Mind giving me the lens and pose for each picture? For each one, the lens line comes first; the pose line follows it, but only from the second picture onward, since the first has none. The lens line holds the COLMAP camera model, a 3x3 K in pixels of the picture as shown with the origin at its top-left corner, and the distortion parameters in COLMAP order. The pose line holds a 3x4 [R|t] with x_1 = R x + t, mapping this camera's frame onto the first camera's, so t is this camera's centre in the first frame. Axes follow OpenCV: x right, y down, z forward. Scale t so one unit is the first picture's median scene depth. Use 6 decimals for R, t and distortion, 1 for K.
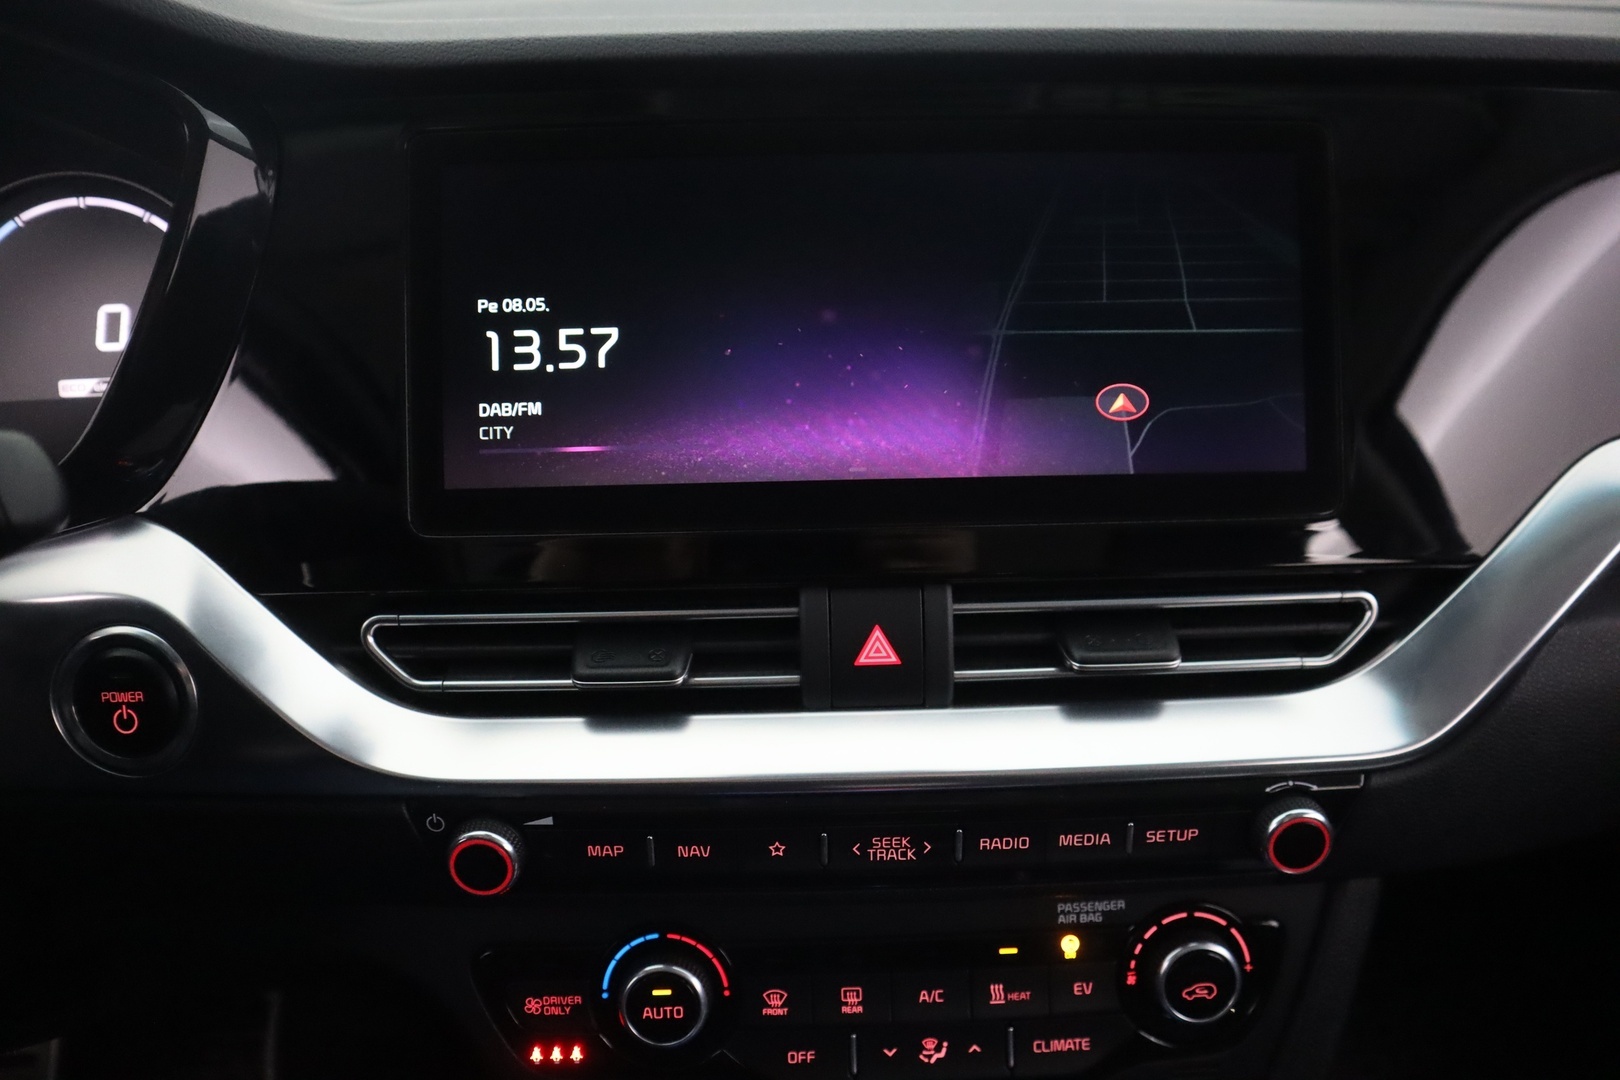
lens RADIAL K [[1130.9, 0, 810.0], [0, 1130.9, 540.0], [0, 0, 1]] dist [-0.106736, 0.067835]
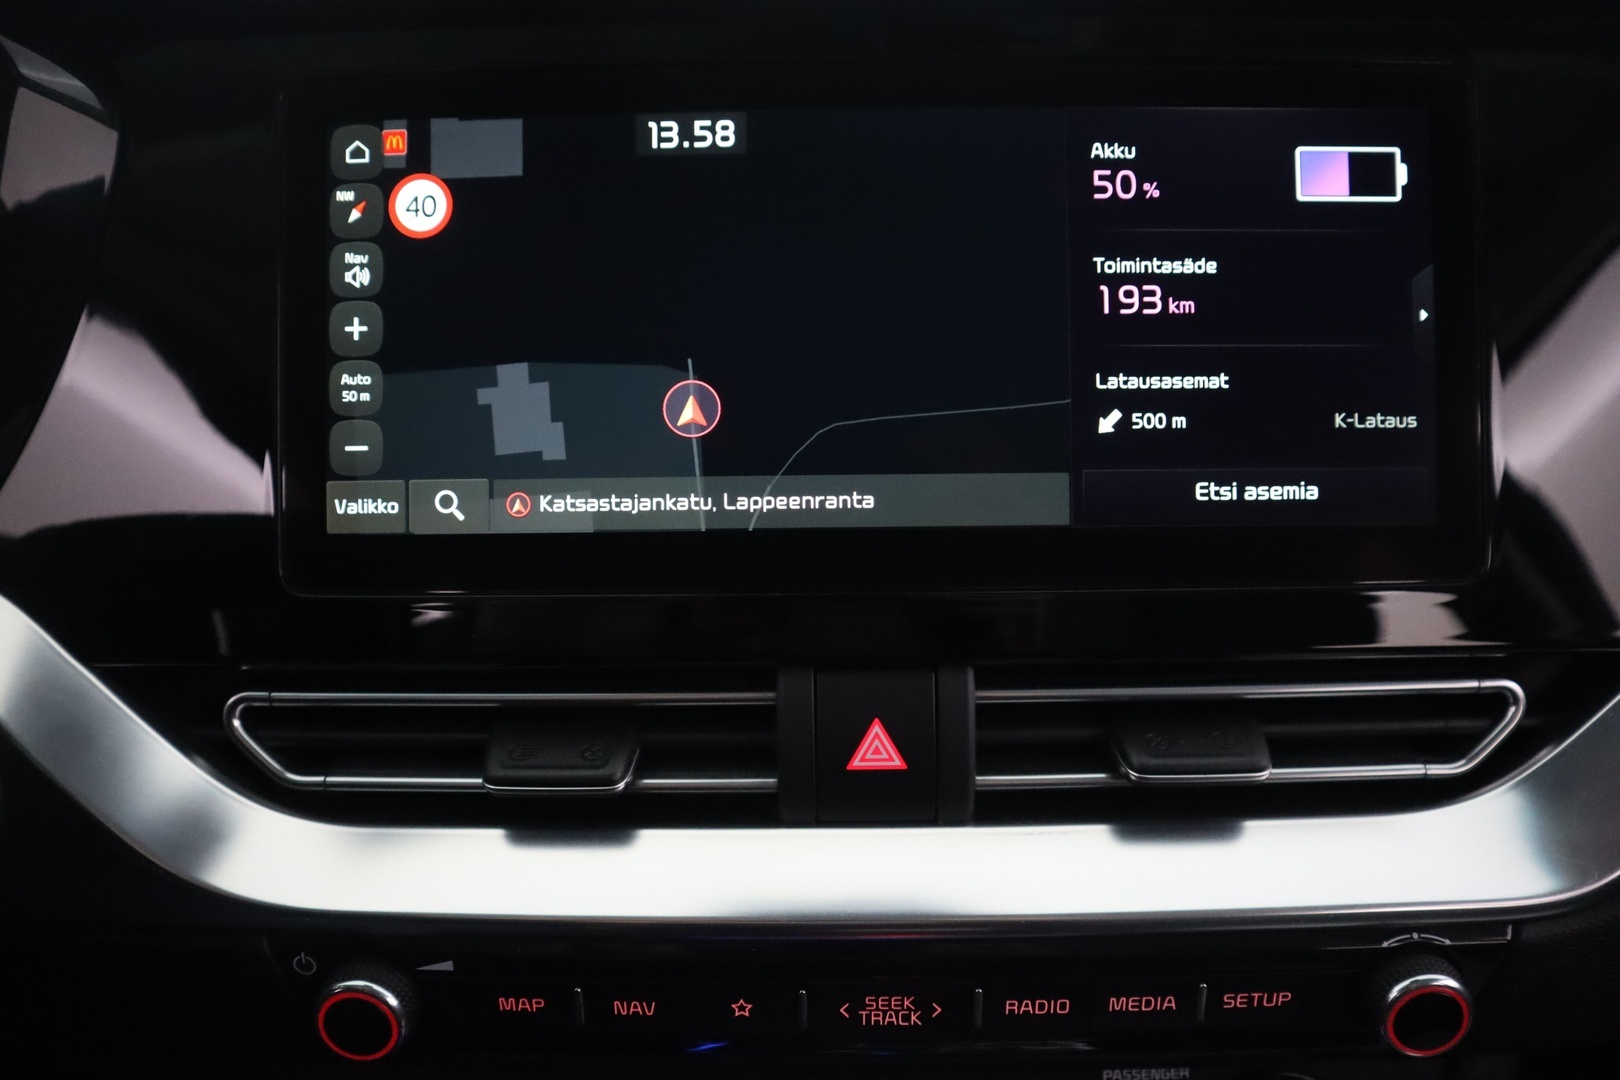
lens RADIAL K [[1130.9, 0, 810.0], [0, 1130.9, 540.0], [0, 0, 1]] dist [-0.106736, 0.067835]
pose [[0.999620, 0.012435, -0.024594, 0.031412], [-0.012588, 0.999902, -0.006087, -0.041193], [0.024516, 0.006394, 0.999679, 0.226365]]
